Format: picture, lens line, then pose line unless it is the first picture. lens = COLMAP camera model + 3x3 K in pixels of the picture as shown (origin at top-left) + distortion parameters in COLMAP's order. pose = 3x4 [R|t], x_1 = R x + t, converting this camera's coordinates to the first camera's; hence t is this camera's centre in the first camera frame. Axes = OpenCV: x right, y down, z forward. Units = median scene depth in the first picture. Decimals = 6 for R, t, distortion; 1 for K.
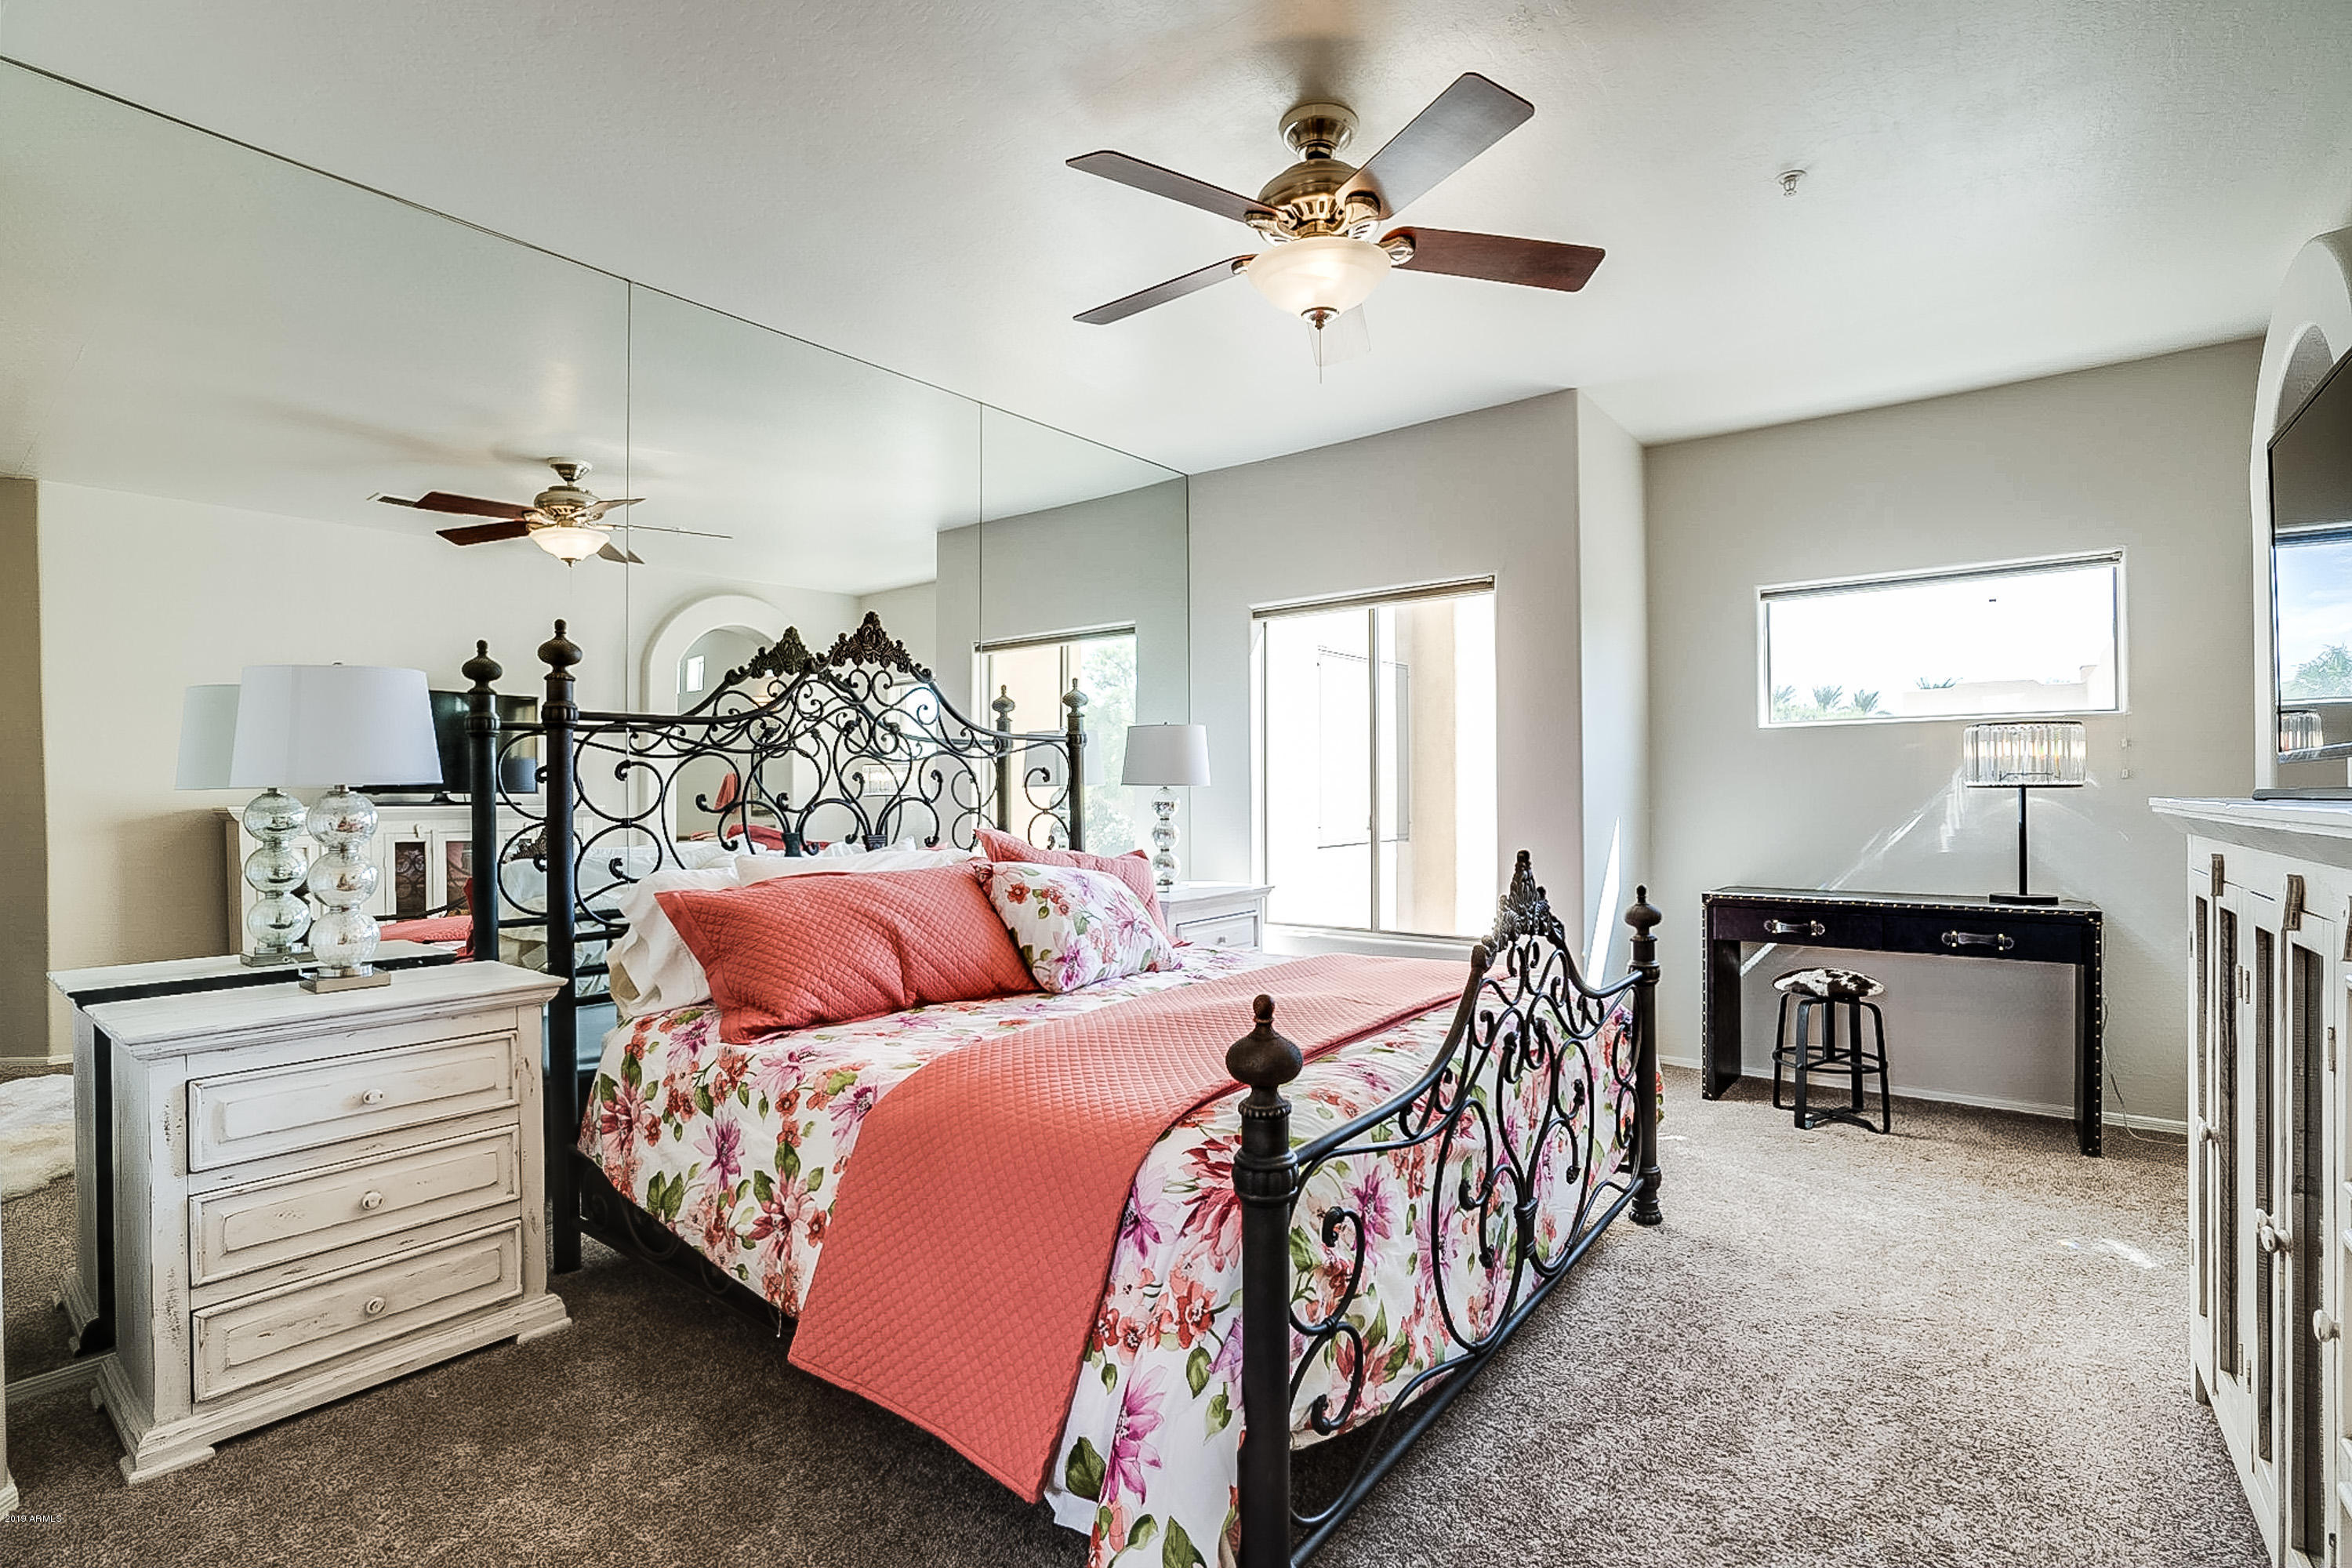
lens RADIAL K [[1080.8, 0, 1176.4], [0, 1080.8, 789.2], [0, 0, 1]] dist [-0.016510, 0.000419]
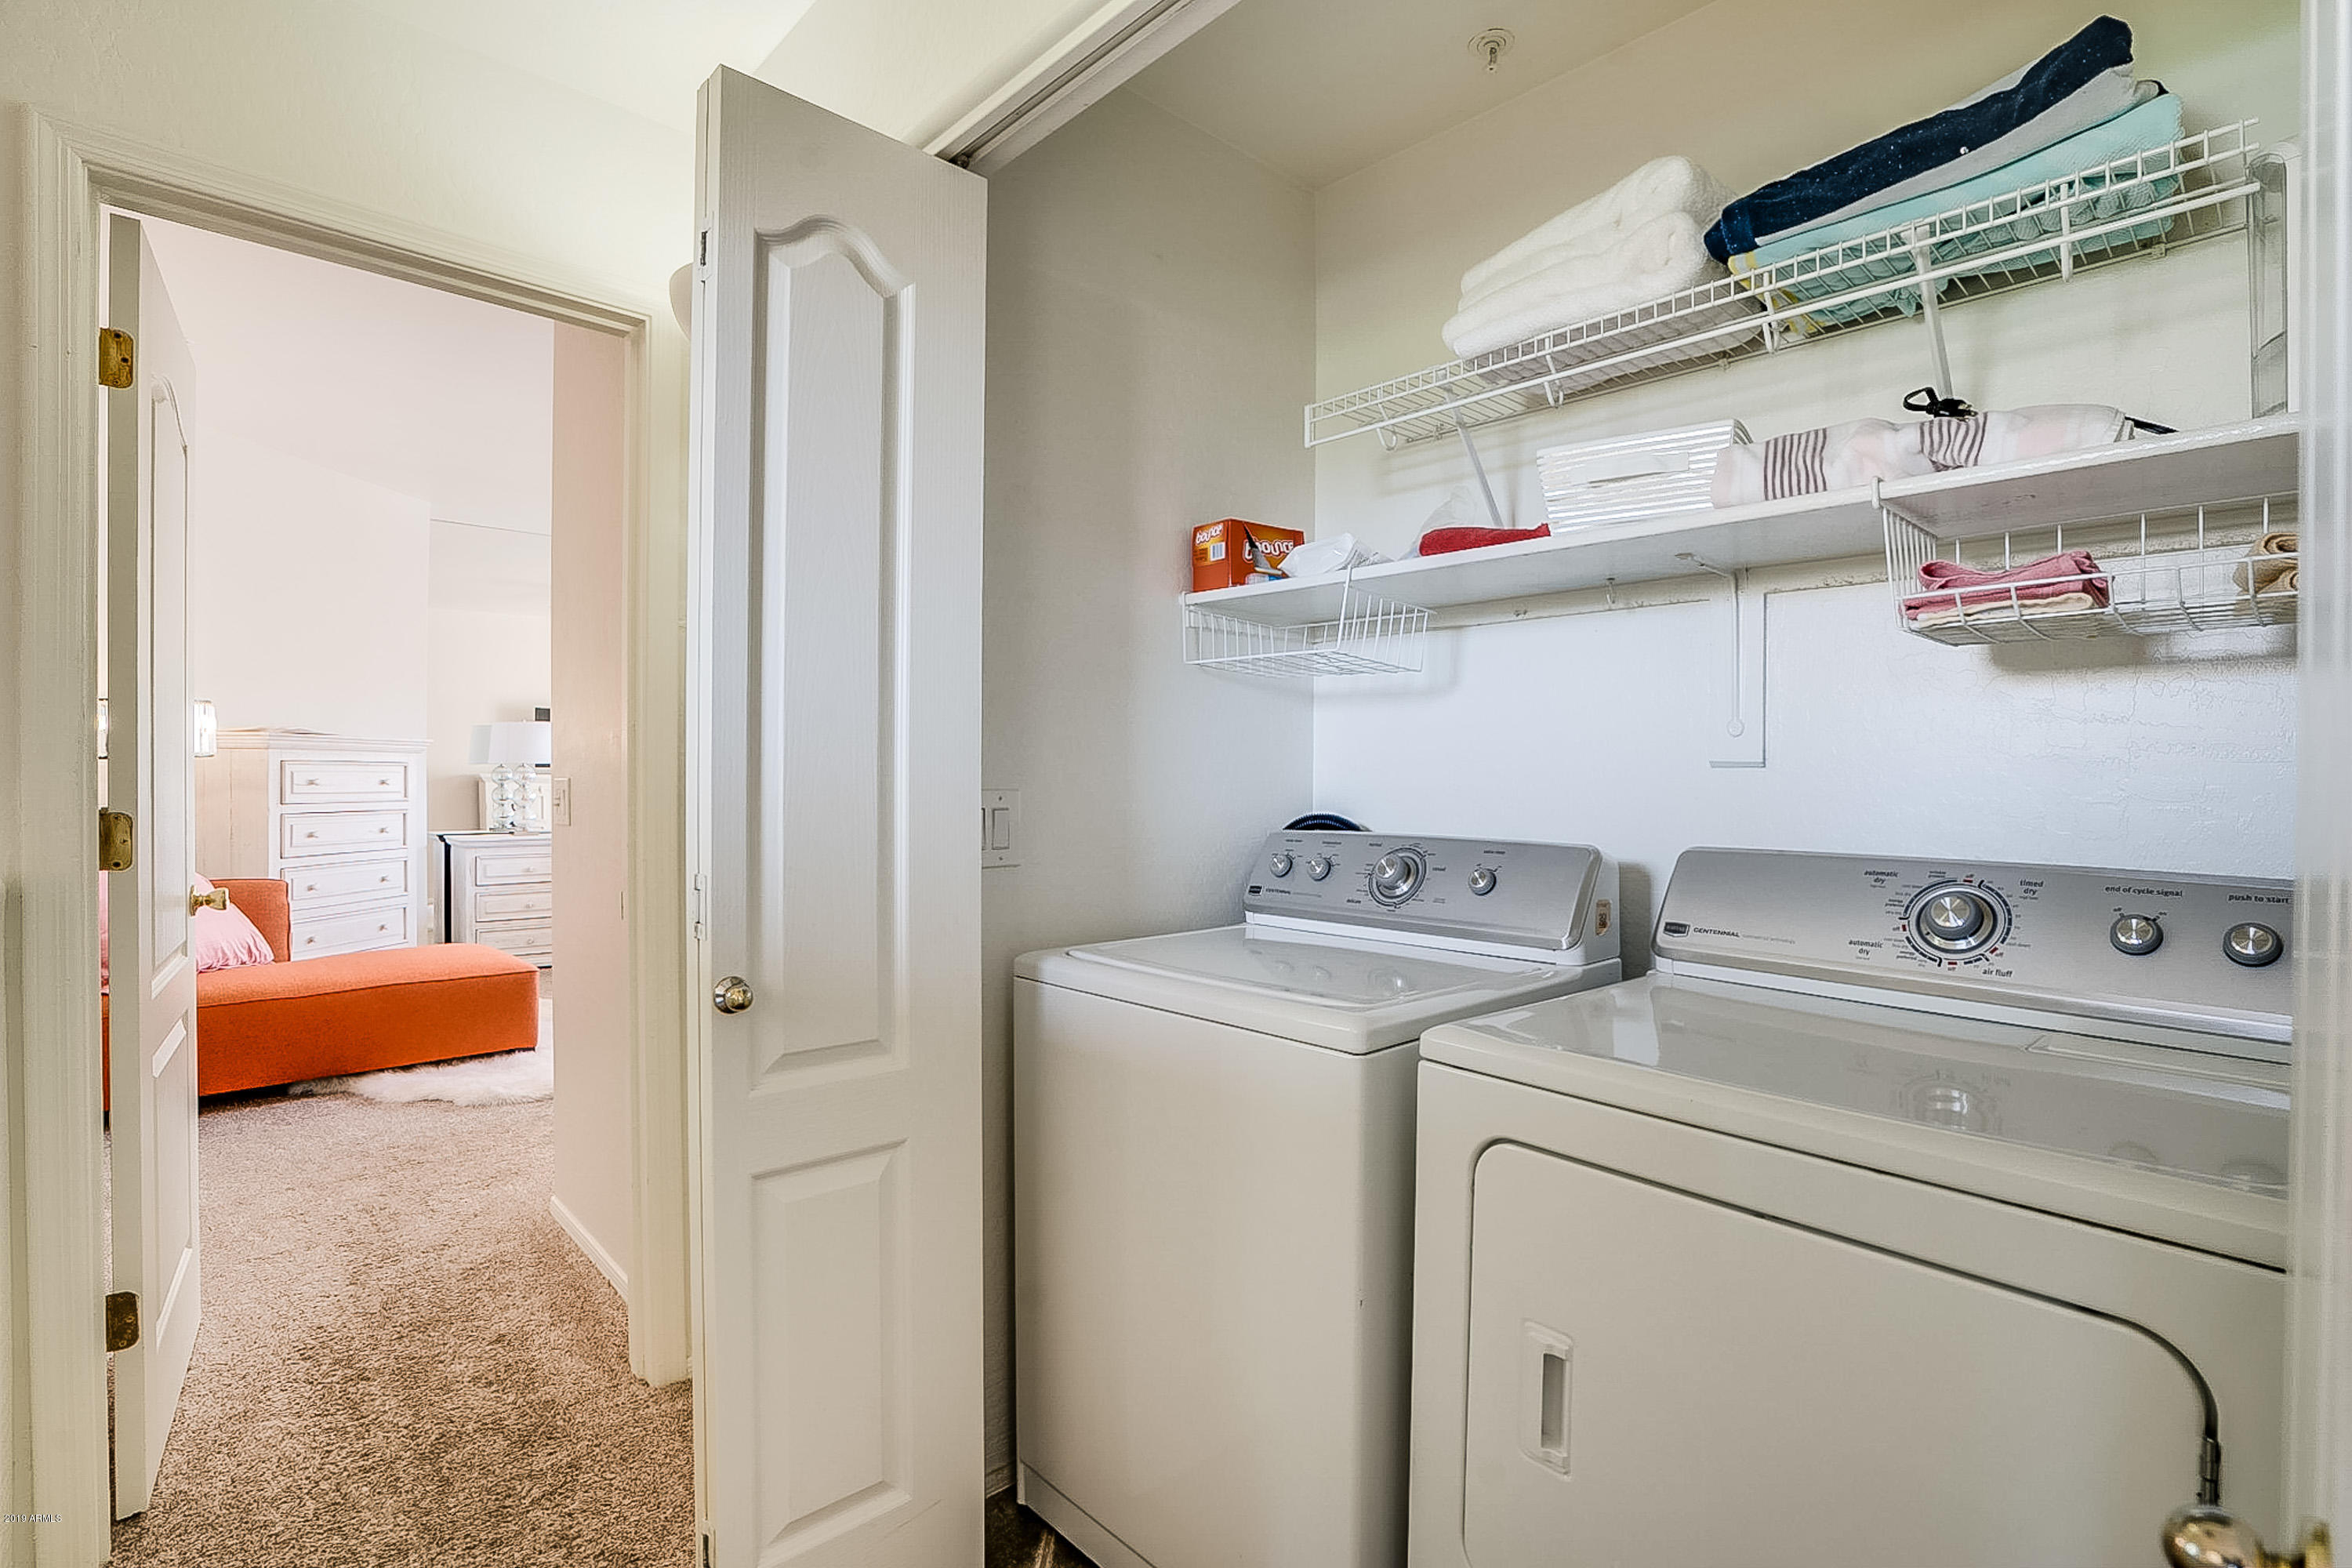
lens RADIAL K [[1080.8, 0, 1172.8], [0, 1080.8, 780.4], [0, 0, 1]] dist [-0.016510, 0.000419]
pose [[0.989097, 0.010374, -0.146900, 1.167661], [-0.008833, 0.999899, 0.011138, -0.005069], [0.147001, -0.009719, 0.989089, -1.359002]]
